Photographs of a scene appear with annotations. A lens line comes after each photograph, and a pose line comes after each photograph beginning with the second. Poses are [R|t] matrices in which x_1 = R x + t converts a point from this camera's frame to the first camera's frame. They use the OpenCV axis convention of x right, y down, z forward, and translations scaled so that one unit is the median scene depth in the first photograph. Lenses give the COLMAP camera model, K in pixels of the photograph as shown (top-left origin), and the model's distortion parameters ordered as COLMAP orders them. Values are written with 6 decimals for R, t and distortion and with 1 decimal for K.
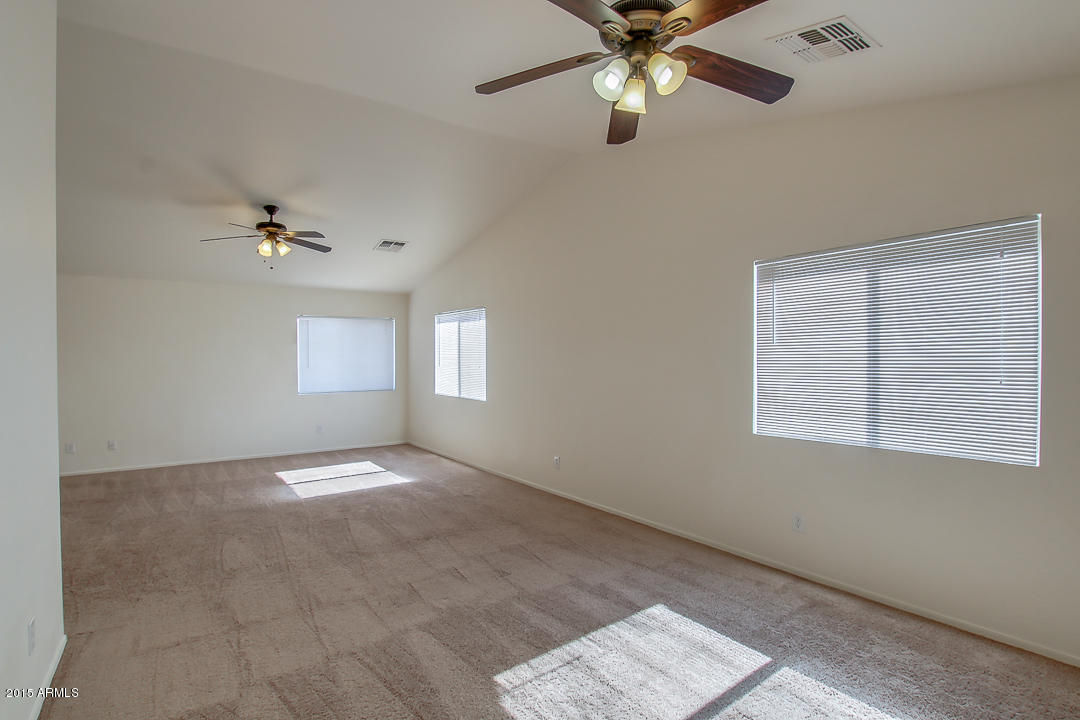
lens RADIAL K [[533.3, 0, 539.4], [0, 533.3, 358.3], [0, 0, 1]] dist [-0.035311, 0.007667]
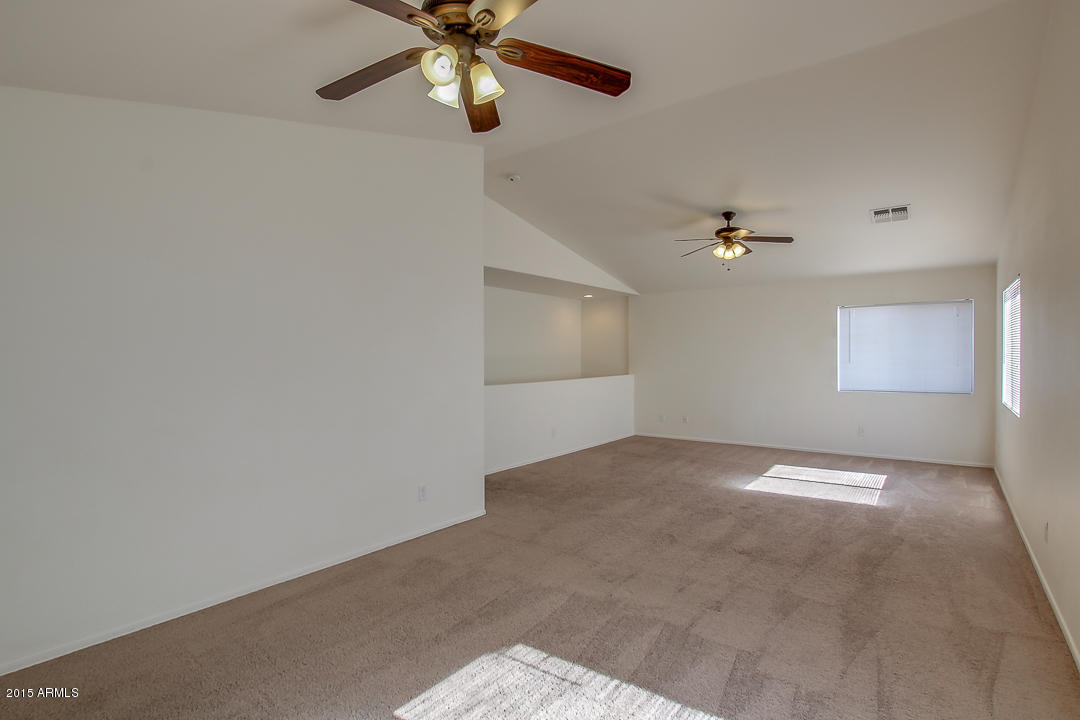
lens RADIAL K [[533.3, 0, 533.4], [0, 533.3, 355.5], [0, 0, 1]] dist [-0.035311, 0.007667]
pose [[0.287726, 0.003384, -0.957707, 0.523101], [0.002314, 0.999988, 0.004229, -0.001091], [0.957710, -0.003432, 0.287715, 0.381796]]
